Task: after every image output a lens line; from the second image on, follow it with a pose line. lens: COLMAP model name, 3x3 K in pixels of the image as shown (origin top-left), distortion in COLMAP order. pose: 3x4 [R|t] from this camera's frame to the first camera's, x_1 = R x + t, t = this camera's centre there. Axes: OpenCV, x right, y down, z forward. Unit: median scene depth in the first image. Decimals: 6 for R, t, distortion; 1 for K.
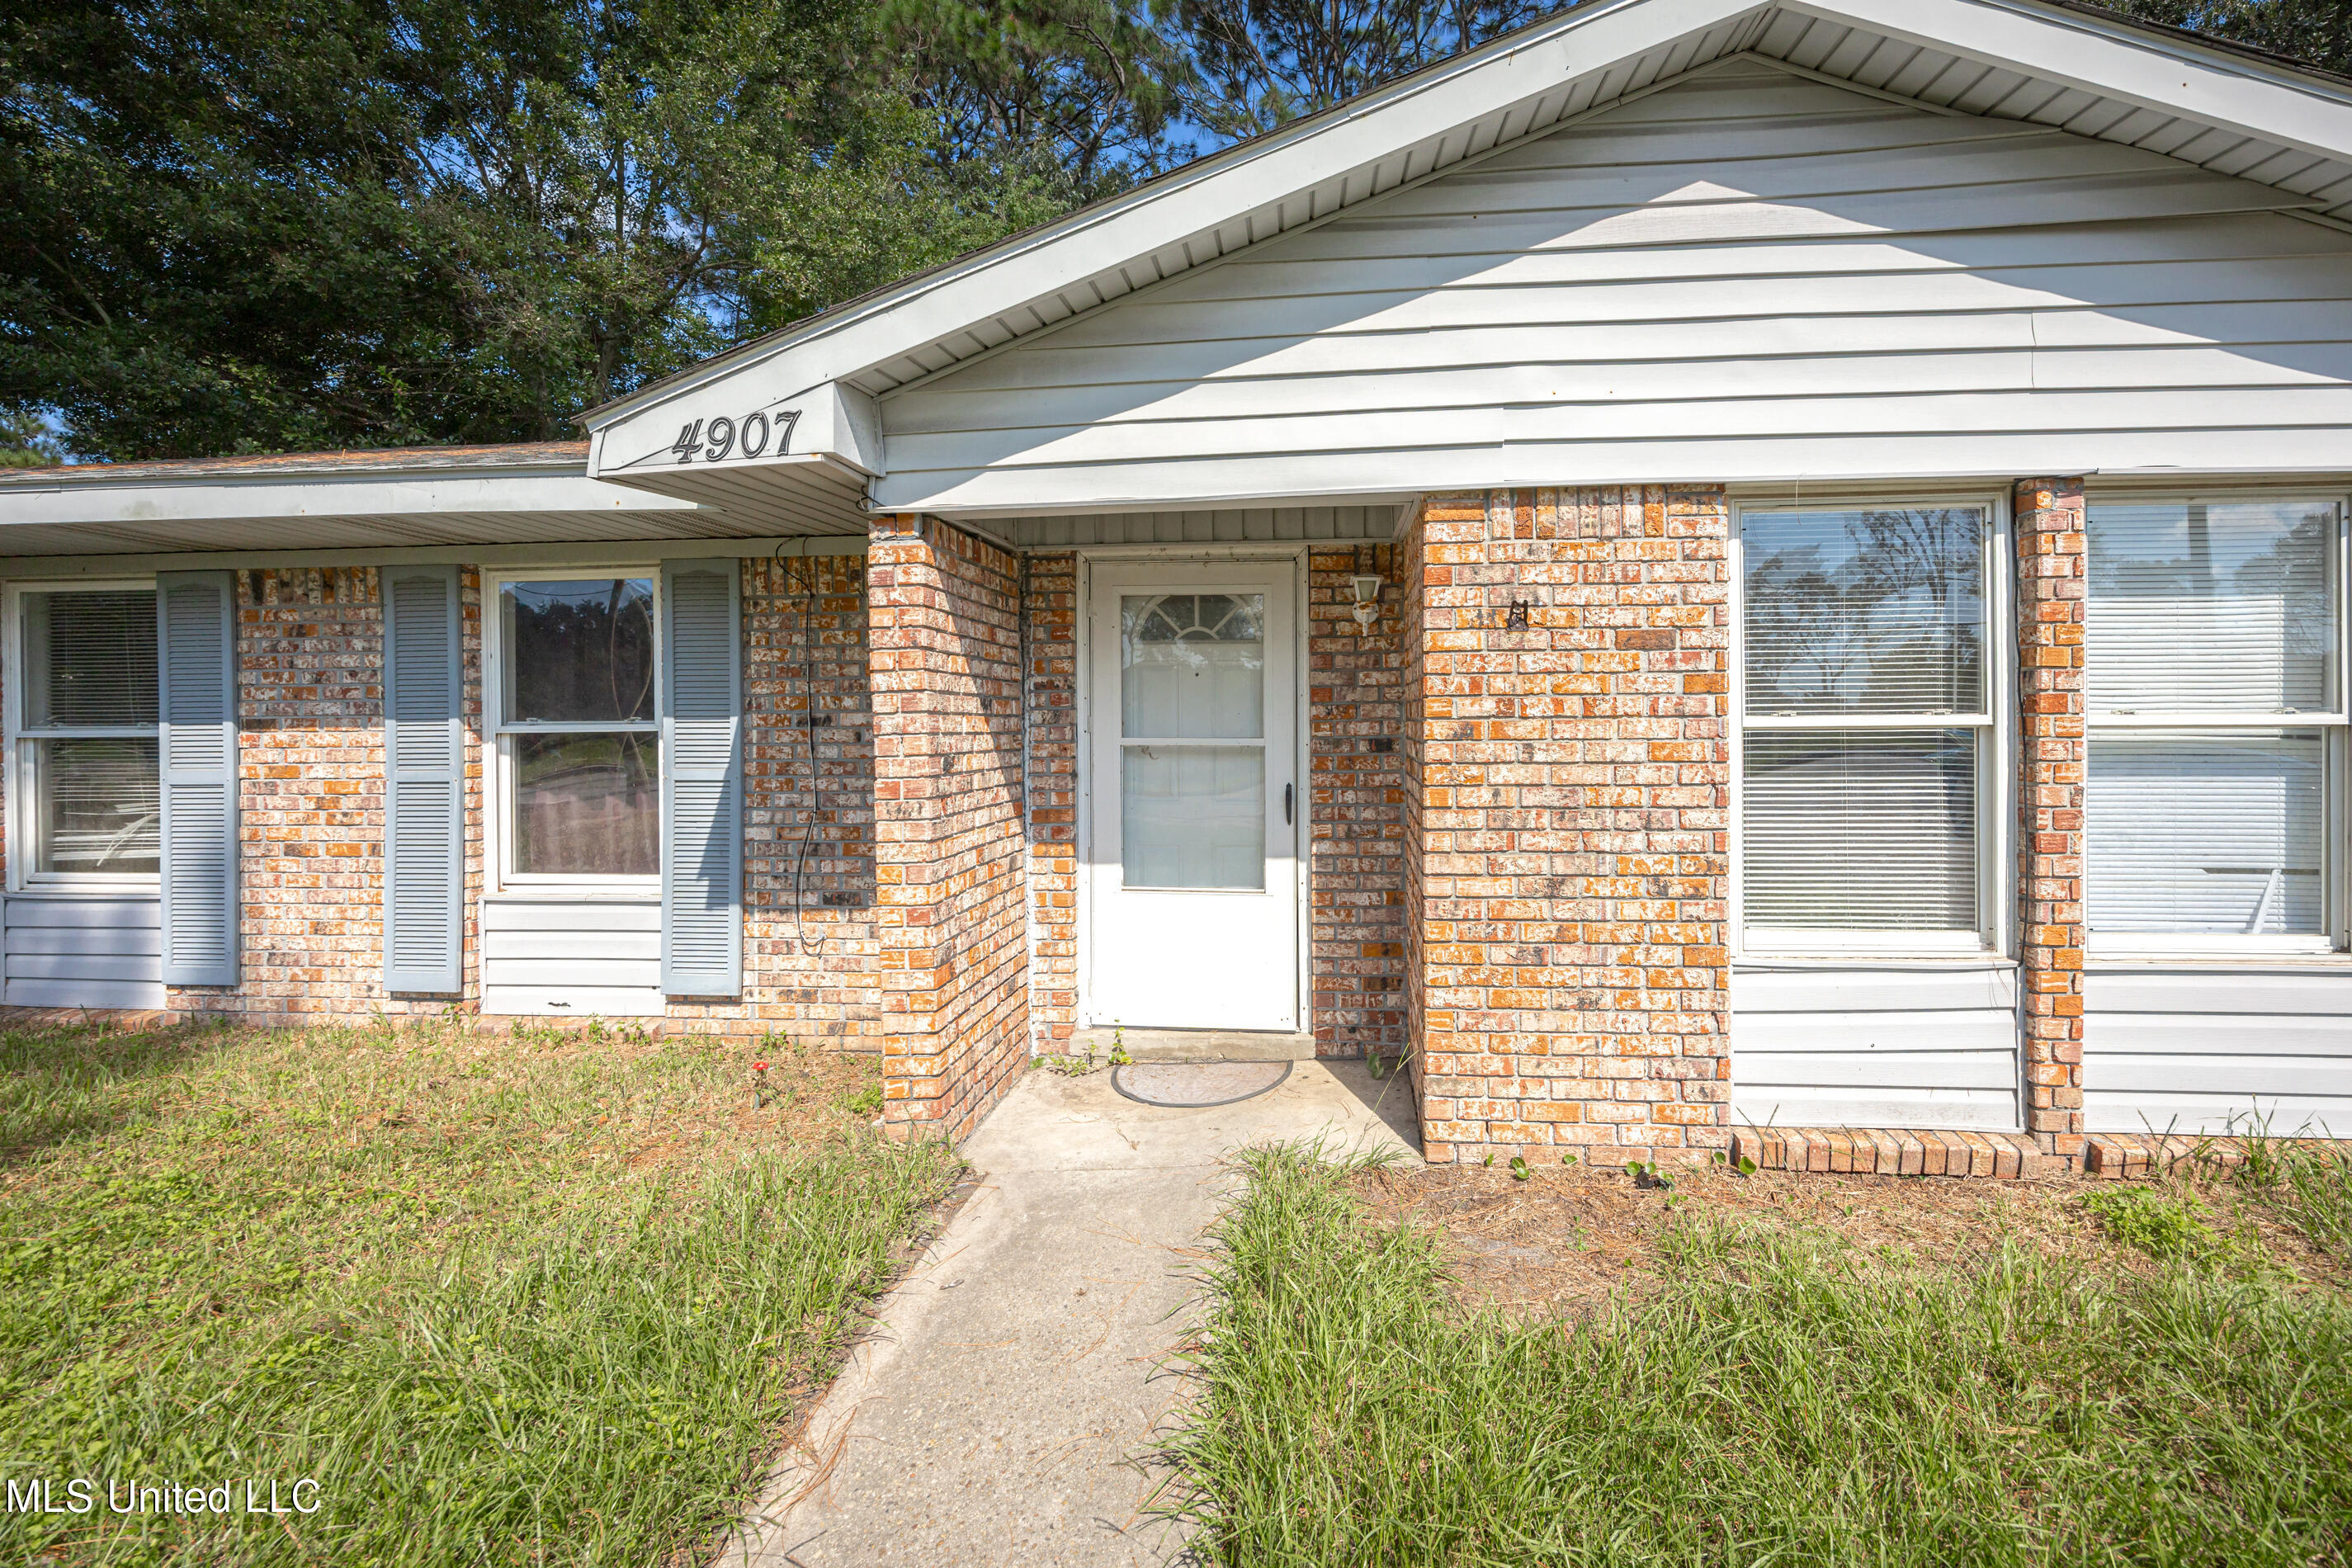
lens RADIAL K [[939.0, 0, 1276.6], [0, 939.0, 725.7], [0, 0, 1]] dist [-0.002914, 0.000013]
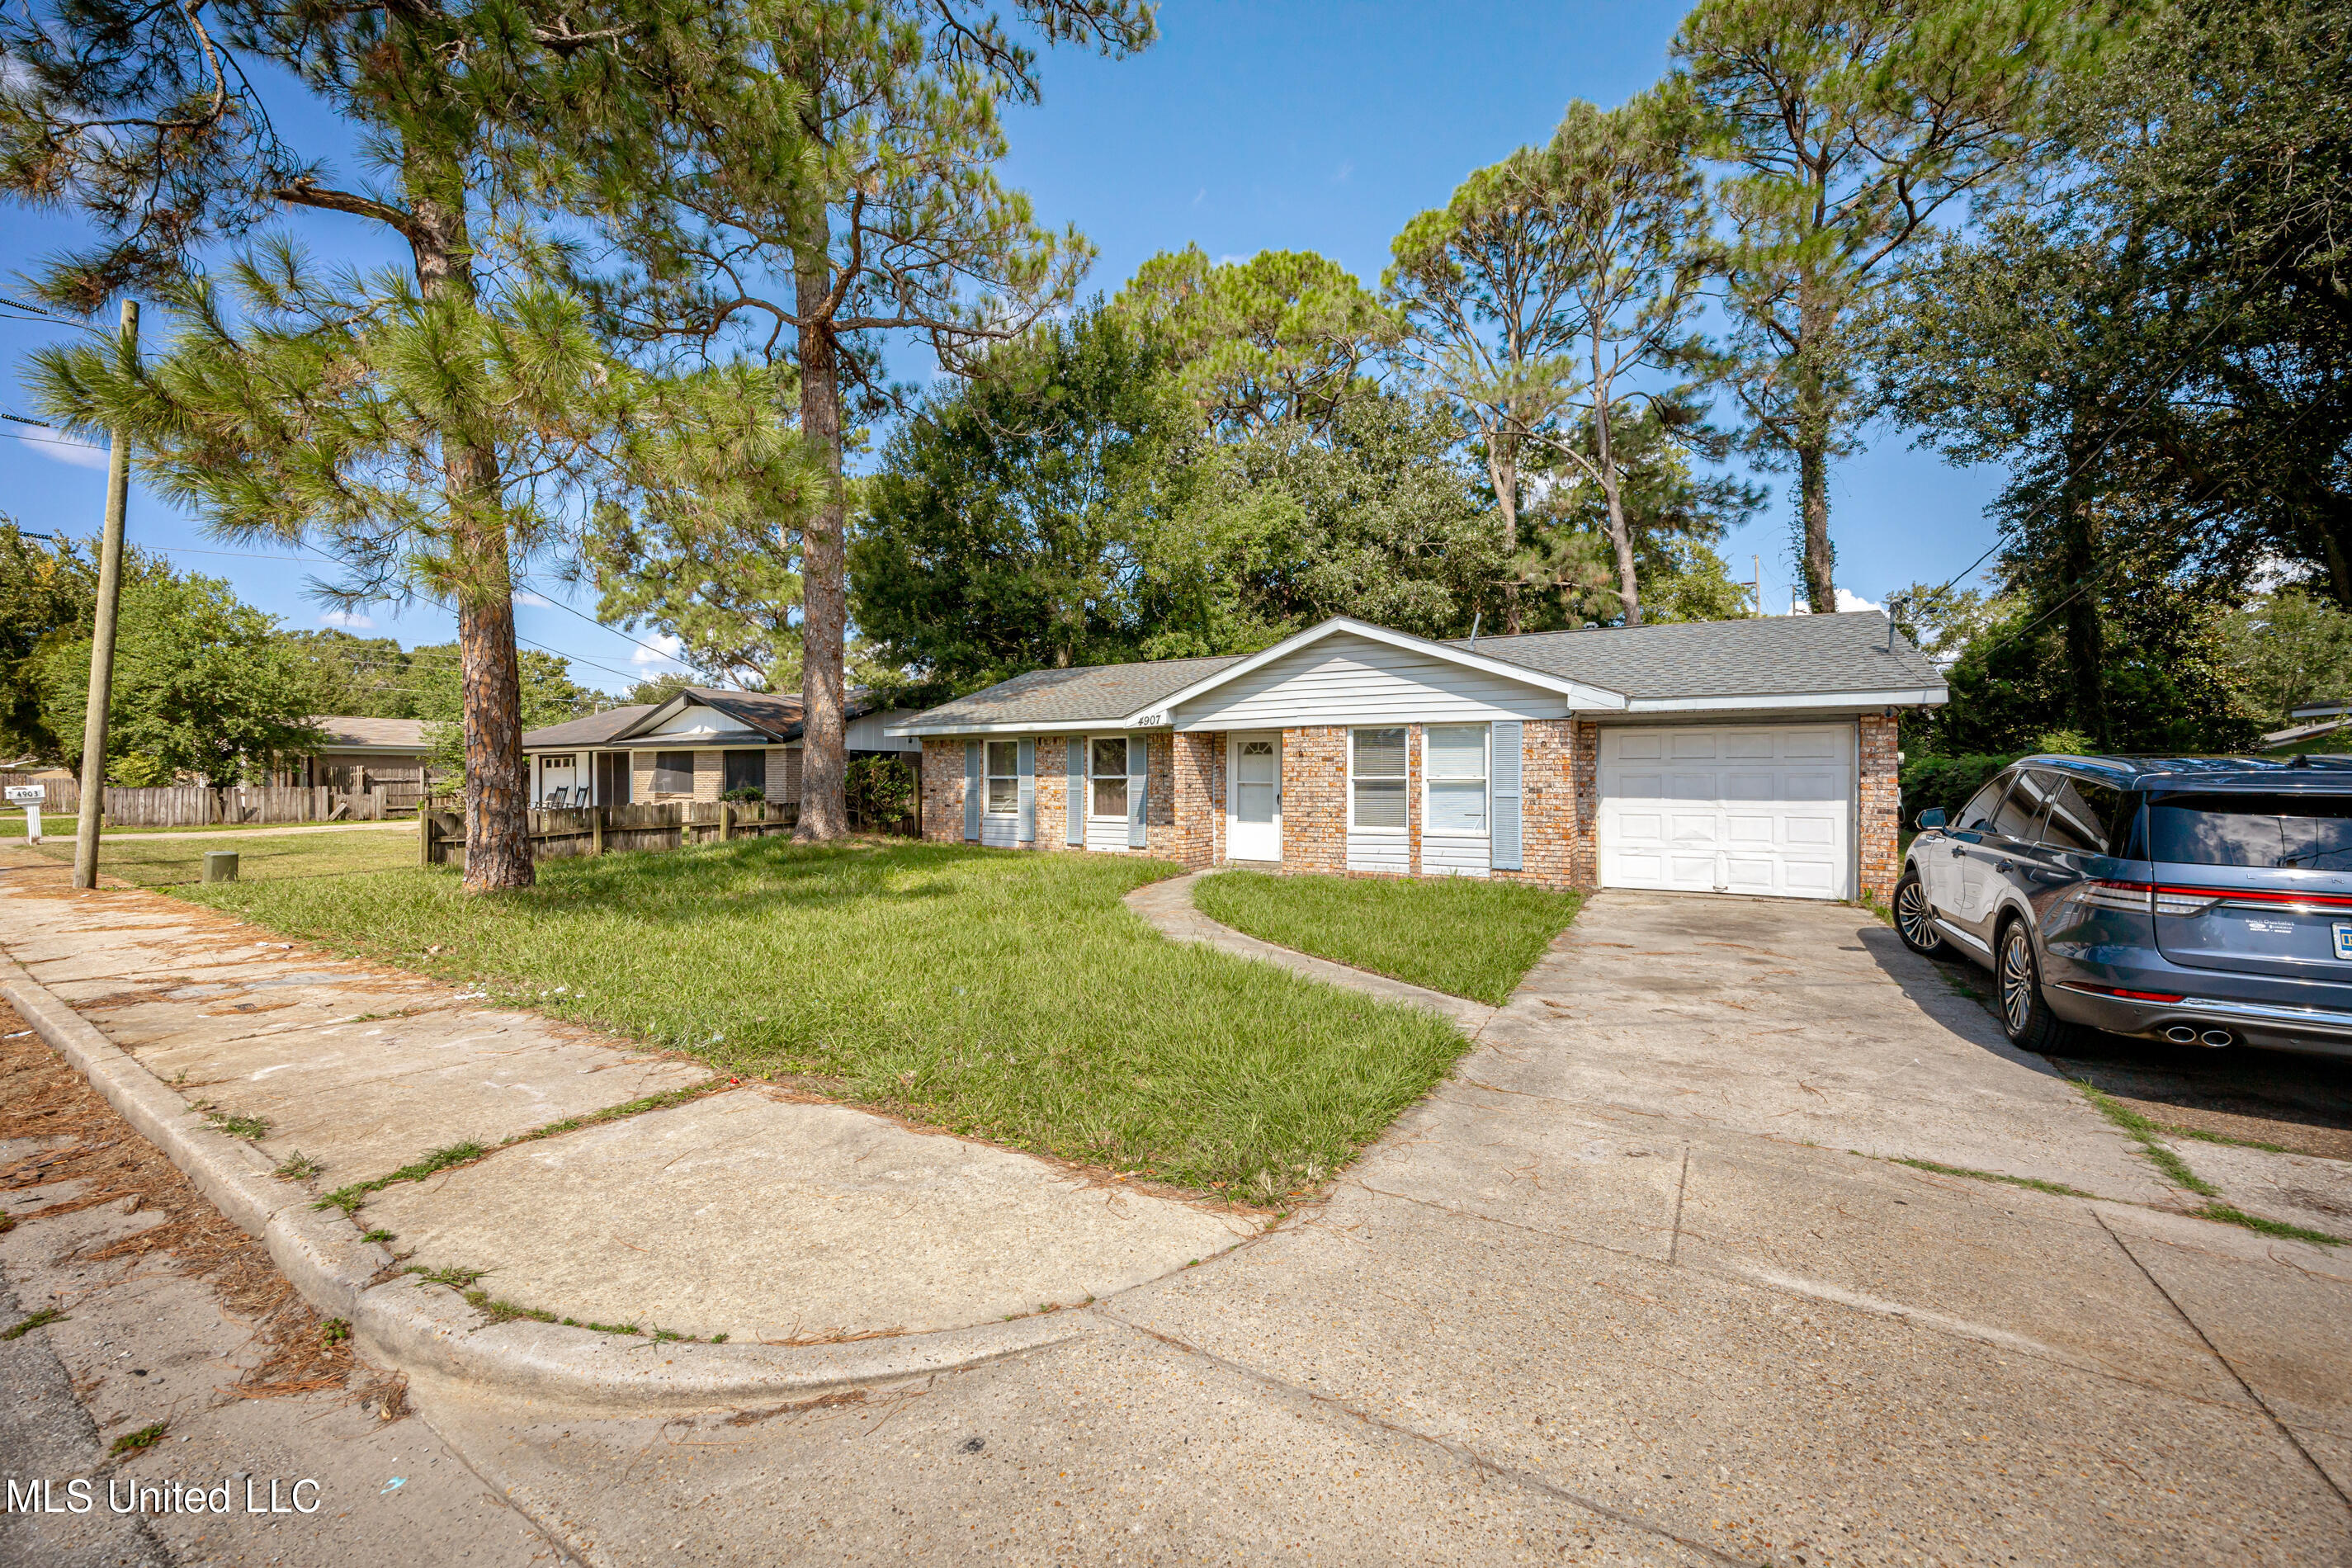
lens RADIAL K [[939.0, 0, 1168.6], [0, 939.0, 776.6], [0, 0, 1]] dist [-0.002914, 0.000013]
pose [[0.892408, 0.007242, -0.451172, 1.260220], [-0.009493, 0.999951, -0.002726, 0.007577], [0.451130, 0.006715, 0.892433, -2.421815]]
